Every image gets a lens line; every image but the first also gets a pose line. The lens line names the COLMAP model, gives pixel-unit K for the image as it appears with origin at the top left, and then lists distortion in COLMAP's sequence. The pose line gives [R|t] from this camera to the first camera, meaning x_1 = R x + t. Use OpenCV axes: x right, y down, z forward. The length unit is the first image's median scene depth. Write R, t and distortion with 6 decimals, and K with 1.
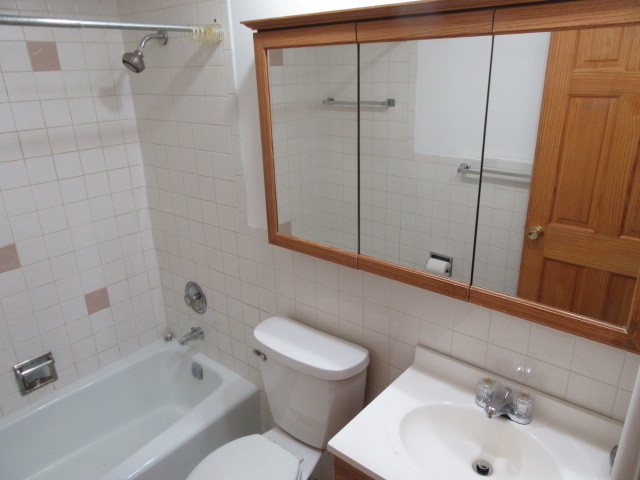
lens RADIAL K [[476.4, 0, 317.7], [0, 476.4, 244.1], [0, 0, 1]] dist [0.009874, -0.003549]
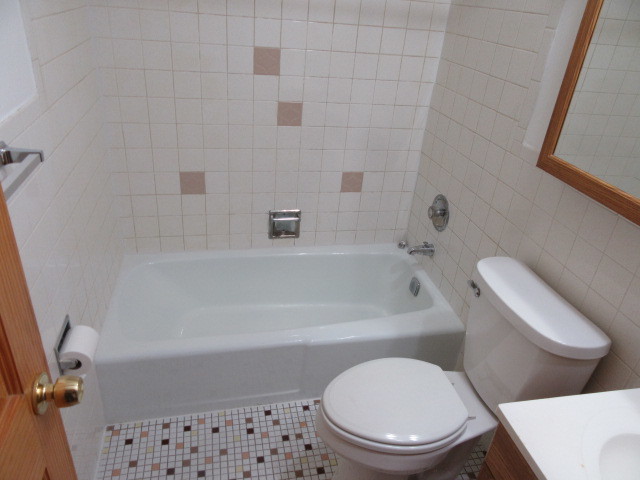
lens RADIAL K [[476.4, 0, 325.8], [0, 476.4, 240.6], [0, 0, 1]] dist [0.009874, -0.003549]
pose [[0.792716, 0.372853, -0.482267, 0.038264], [-0.316577, 0.927884, 0.197005, 0.050339], [0.520942, -0.003494, 0.853585, 0.088330]]
